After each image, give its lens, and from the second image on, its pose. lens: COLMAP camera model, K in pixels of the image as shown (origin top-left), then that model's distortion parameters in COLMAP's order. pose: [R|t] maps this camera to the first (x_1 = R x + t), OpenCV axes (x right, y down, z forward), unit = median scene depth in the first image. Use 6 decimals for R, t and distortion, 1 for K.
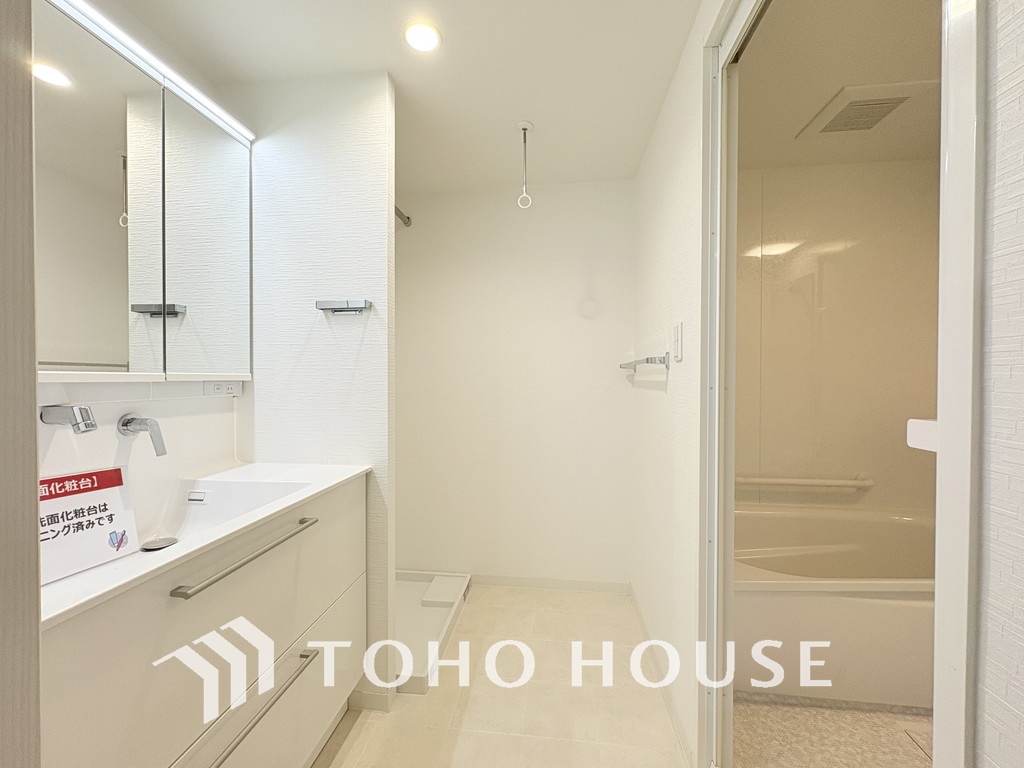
lens RADIAL K [[408.6, 0, 511.3], [0, 408.6, 384.0], [0, 0, 1]] dist [0.002226, -0.001176]
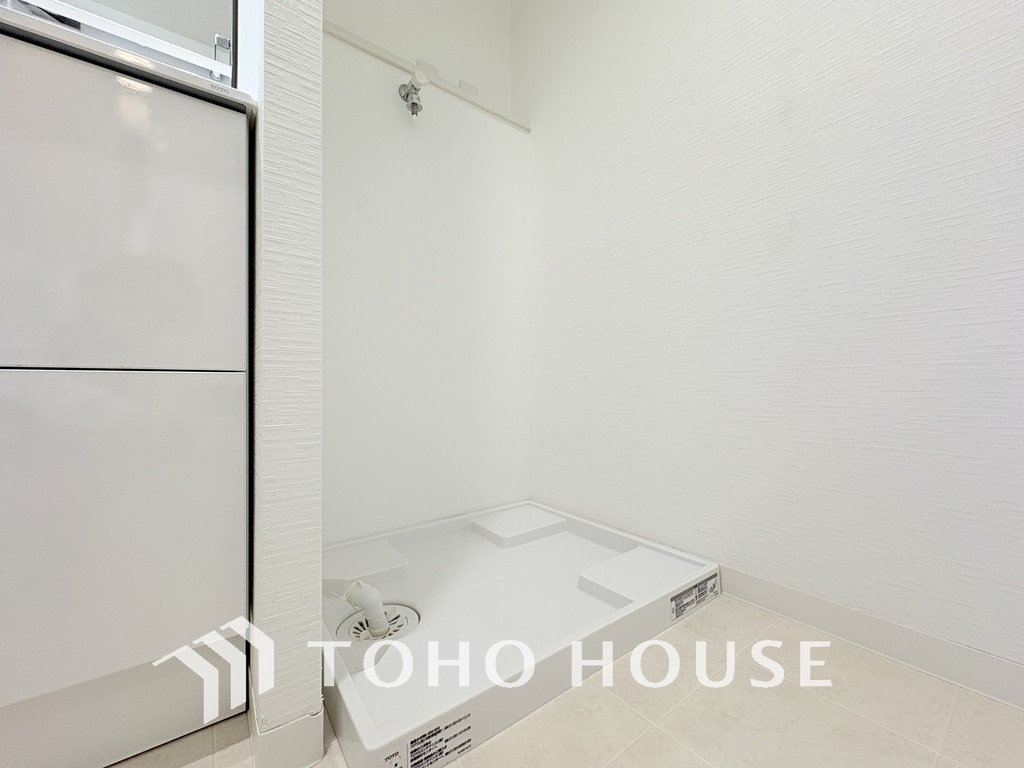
lens RADIAL K [[408.6, 0, 509.9], [0, 408.6, 382.9], [0, 0, 1]] dist [0.002226, -0.001176]
pose [[0.685211, -0.015510, -0.728179, 0.091342], [-0.001524, 0.999741, -0.022728, 0.478181], [0.728343, 0.016683, 0.685010, 0.922223]]
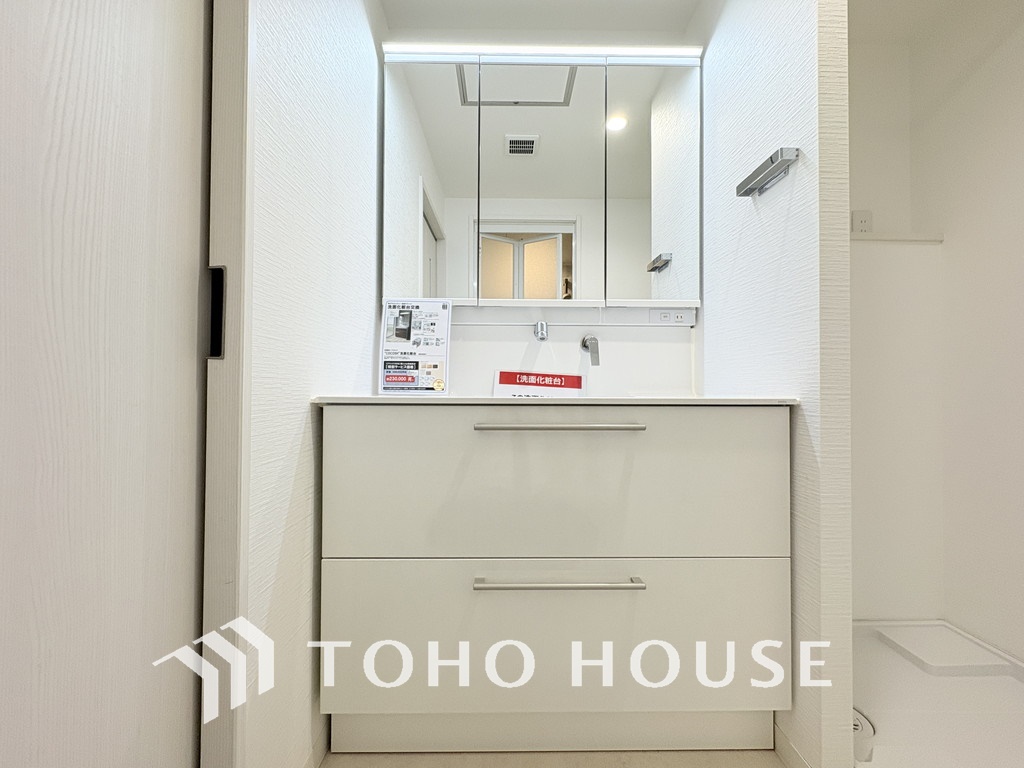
lens RADIAL K [[408.6, 0, 507.3], [0, 408.6, 380.0], [0, 0, 1]] dist [0.002226, -0.001176]
pose [[0.128129, -0.020039, -0.991555, 0.242432], [-0.015507, 0.999633, -0.022206, 0.194225], [0.991636, 0.018221, 0.127771, 0.461273]]
